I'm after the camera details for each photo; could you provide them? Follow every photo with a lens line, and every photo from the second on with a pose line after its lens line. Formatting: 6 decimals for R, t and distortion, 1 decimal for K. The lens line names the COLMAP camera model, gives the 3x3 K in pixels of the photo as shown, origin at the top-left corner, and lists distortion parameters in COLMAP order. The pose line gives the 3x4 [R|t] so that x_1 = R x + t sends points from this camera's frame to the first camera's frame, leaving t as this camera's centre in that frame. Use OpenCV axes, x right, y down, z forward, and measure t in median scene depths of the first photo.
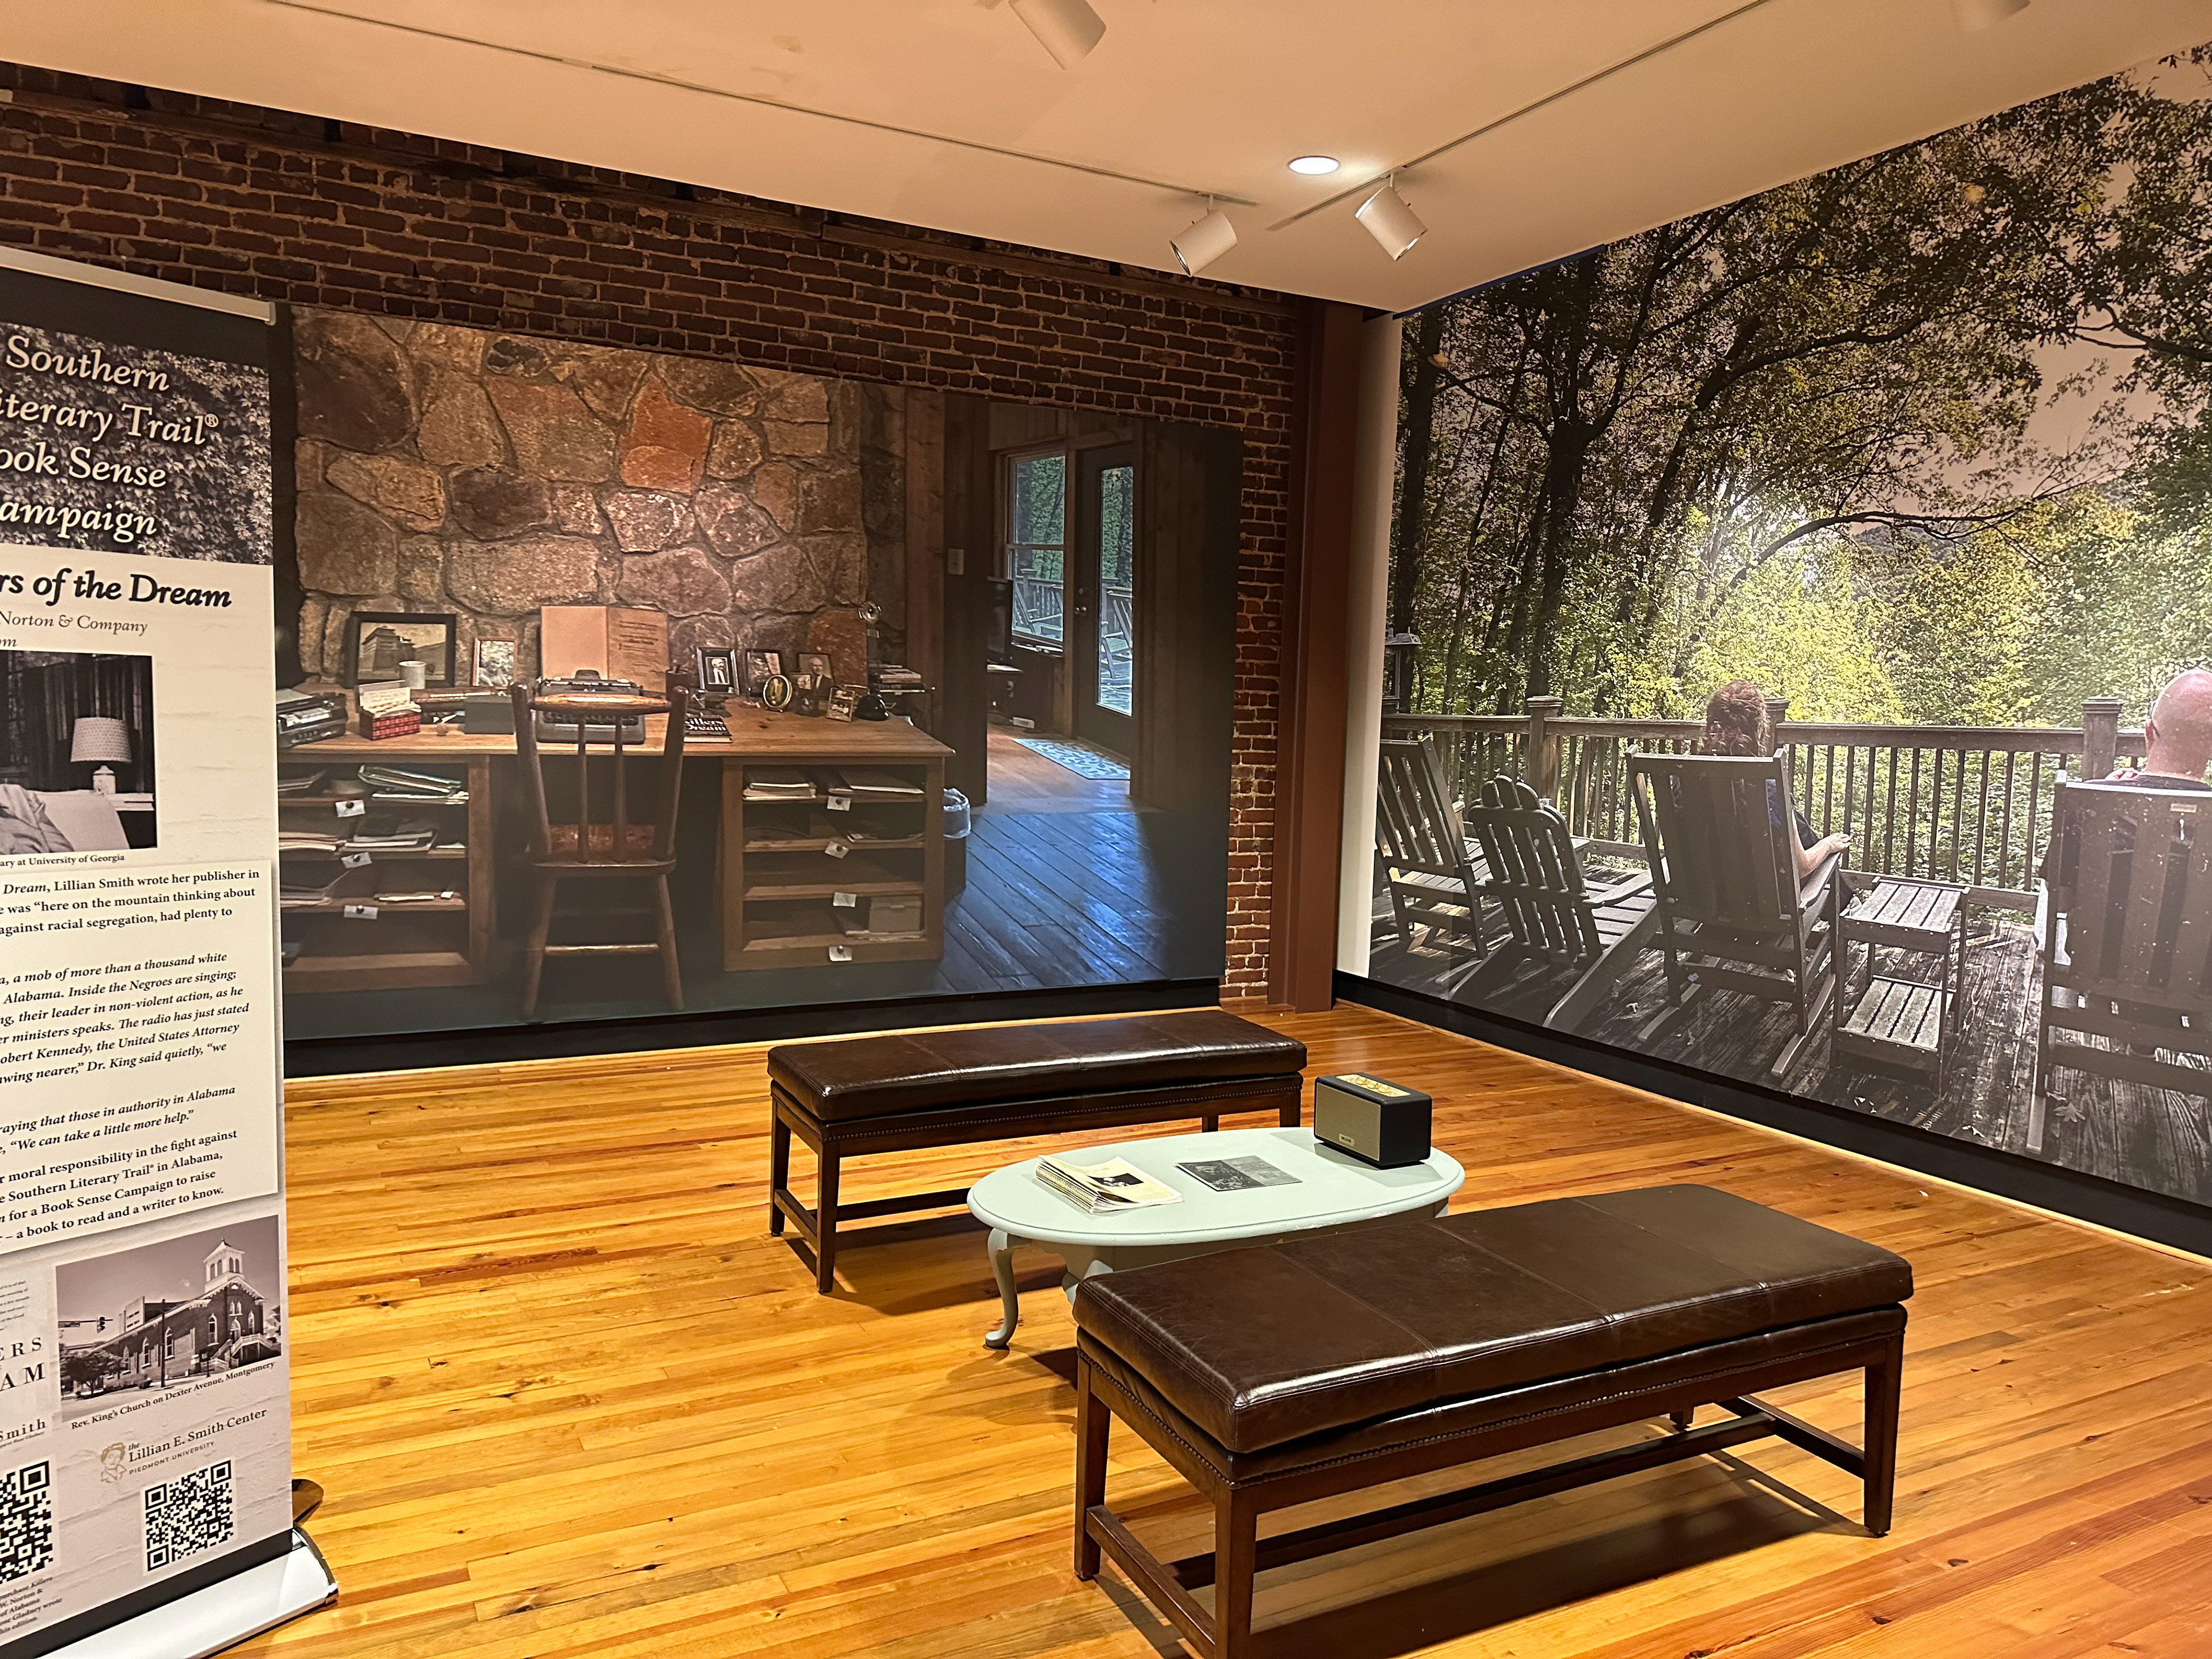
lens RADIAL K [[1552.1, 0, 1106.0], [0, 1552.1, 829.5], [0, 0, 1]] dist [0.052745, -0.060691]
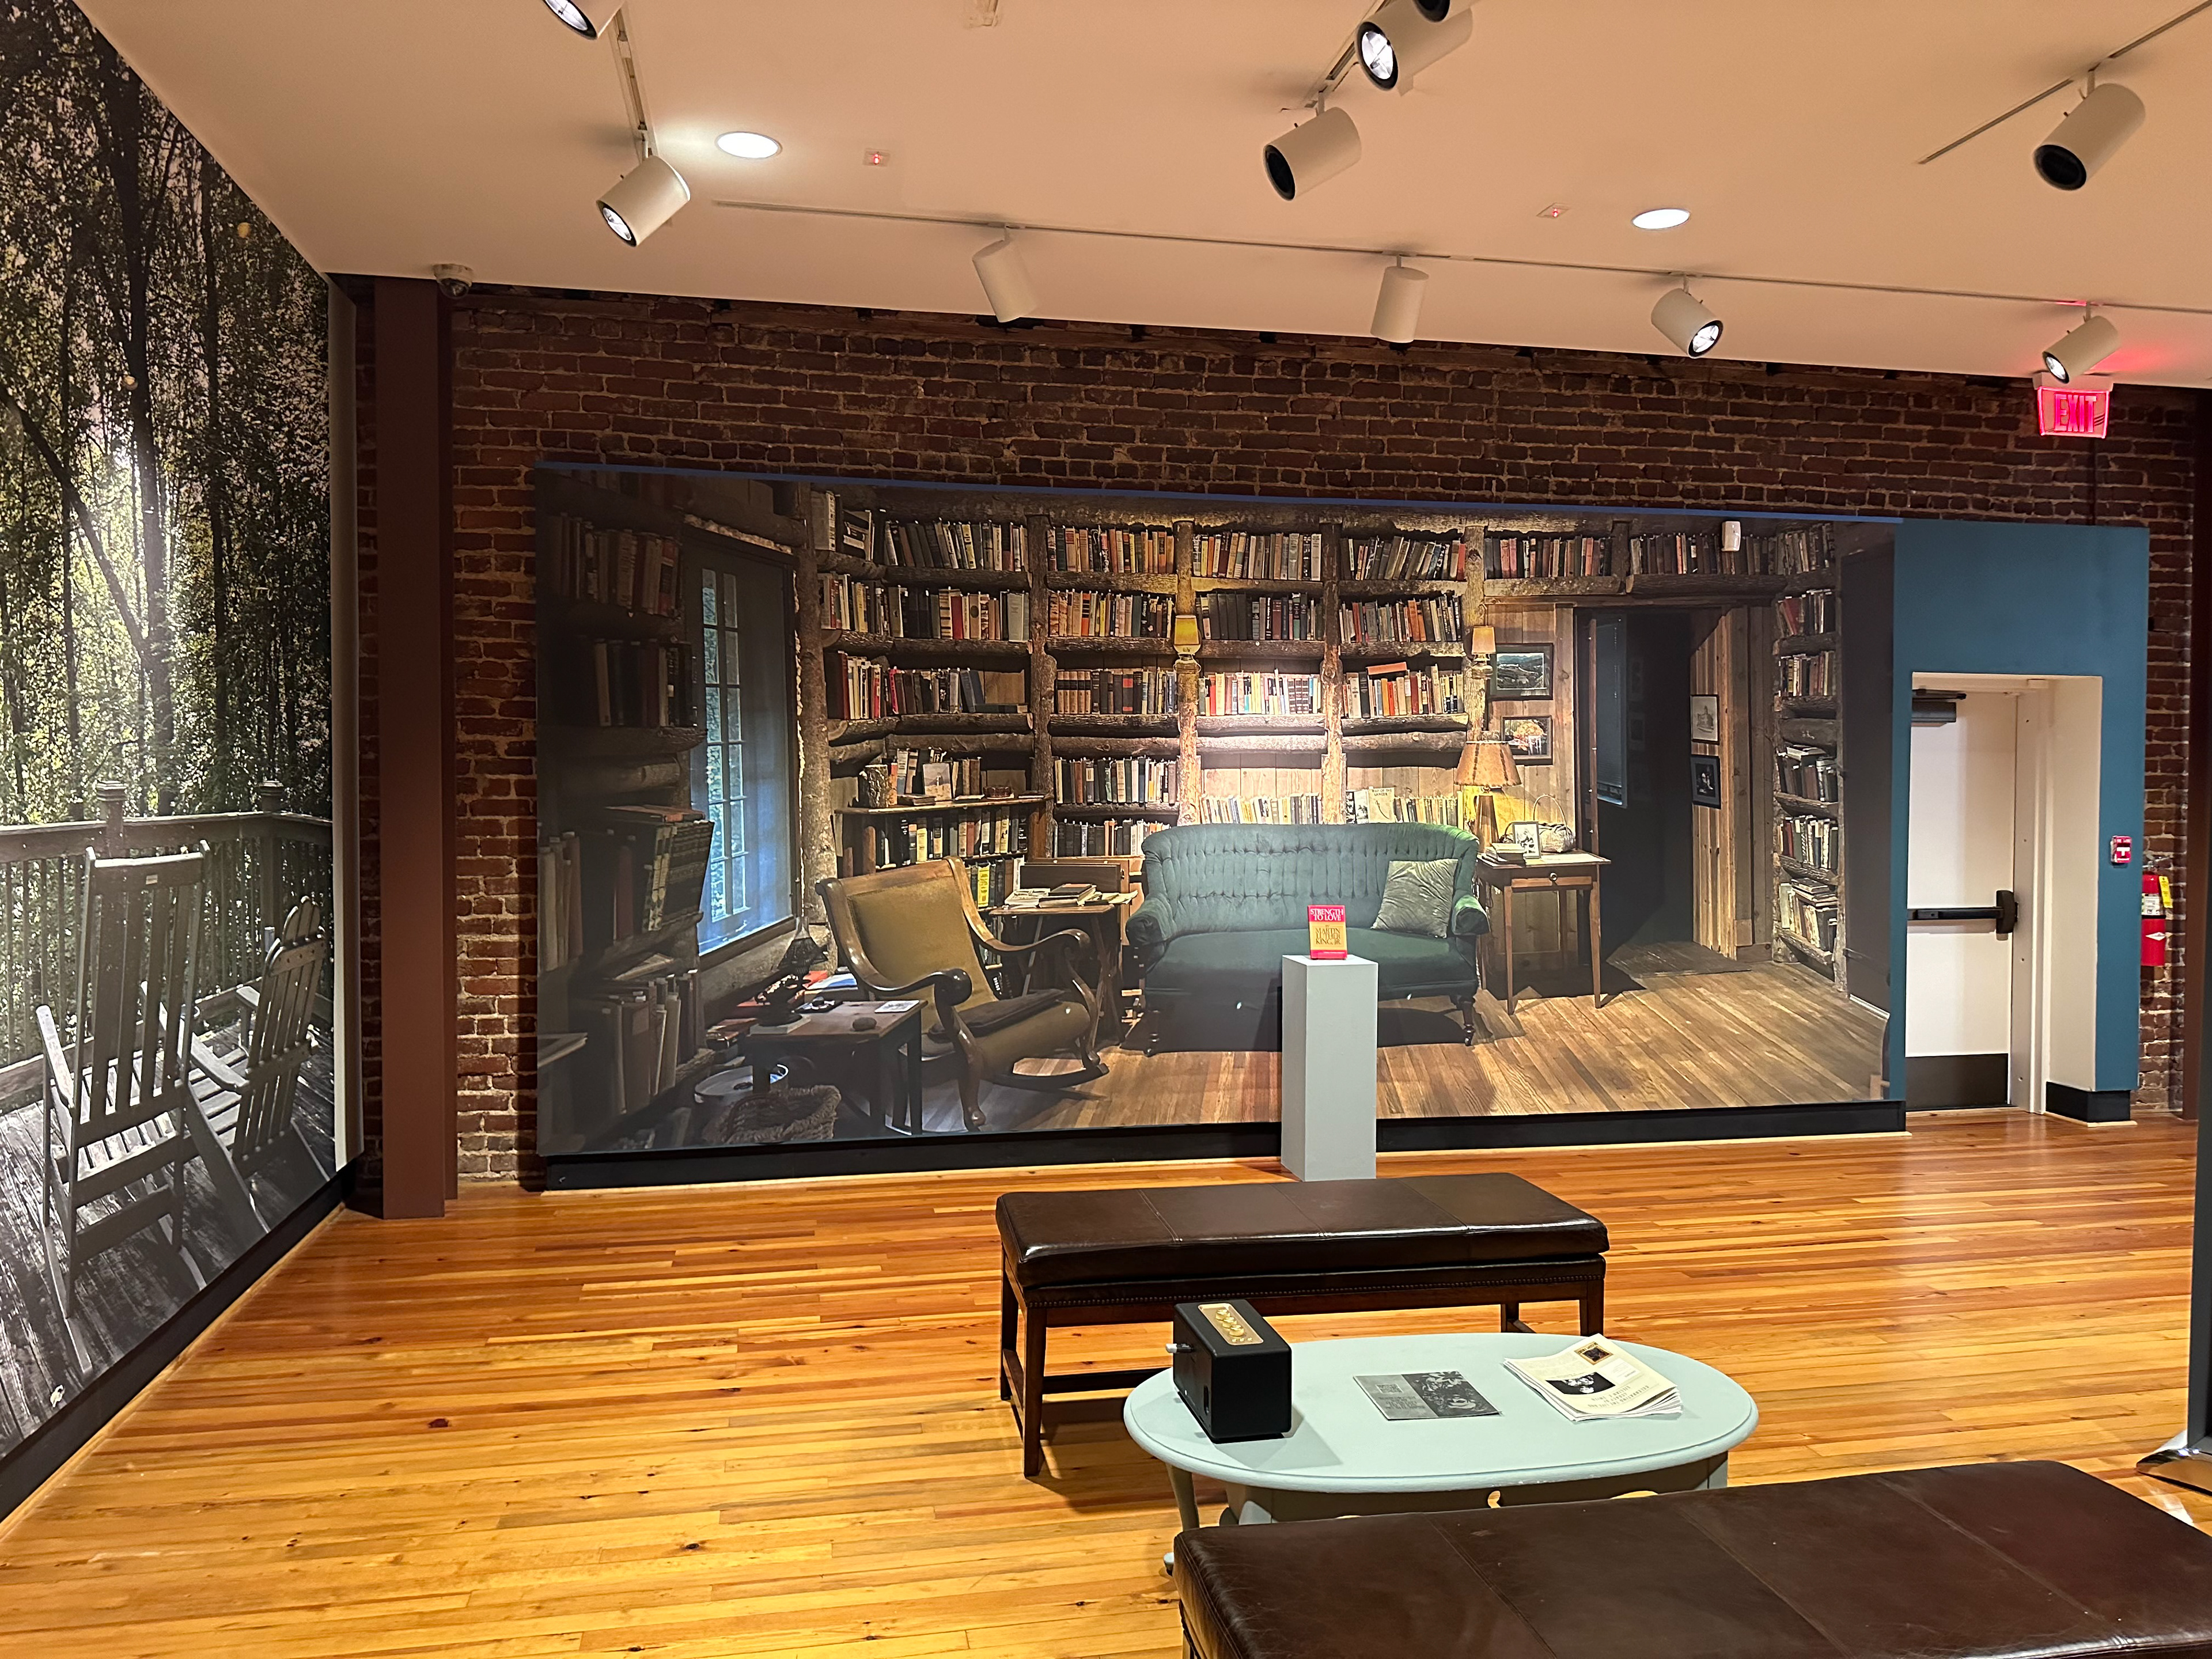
lens RADIAL K [[1574.6, 0, 1106.0], [0, 1574.6, 829.5], [0, 0, 1]] dist [0.191817, -0.287826]
pose [[-0.961390, -0.029457, 0.273609, 0.015204], [-0.000361, 0.994389, 0.105789, -0.103549], [-0.275189, 0.101605, -0.956006, 1.171249]]
